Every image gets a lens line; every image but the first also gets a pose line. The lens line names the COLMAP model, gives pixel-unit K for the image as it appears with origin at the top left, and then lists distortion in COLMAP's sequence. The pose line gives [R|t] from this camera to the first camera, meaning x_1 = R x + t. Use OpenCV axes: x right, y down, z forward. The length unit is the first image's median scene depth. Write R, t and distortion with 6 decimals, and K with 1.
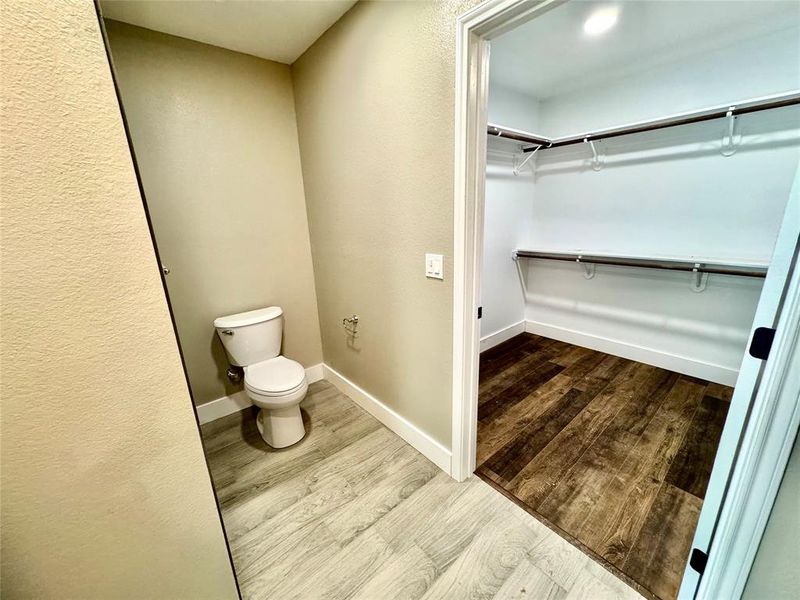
lens RADIAL K [[318.0, 0, 401.0], [0, 318.0, 300.4], [0, 0, 1]] dist [0.000496, -0.000375]
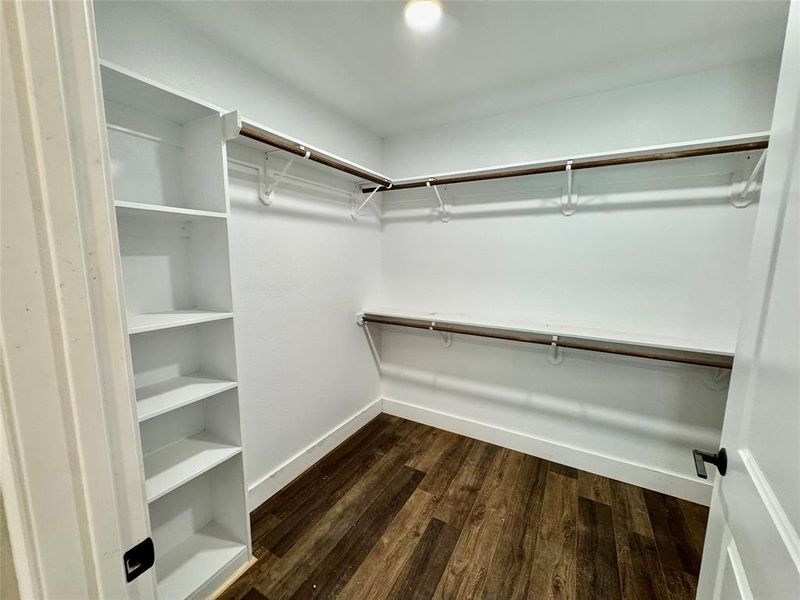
lens RADIAL K [[318.0, 0, 401.0], [0, 318.0, 300.4], [0, 0, 1]] dist [0.000496, -0.000375]
pose [[0.937256, -0.004863, 0.348608, 0.209880], [0.051630, 0.990814, -0.124989, -0.099894], [-0.344798, 0.135146, 0.928897, 0.280683]]
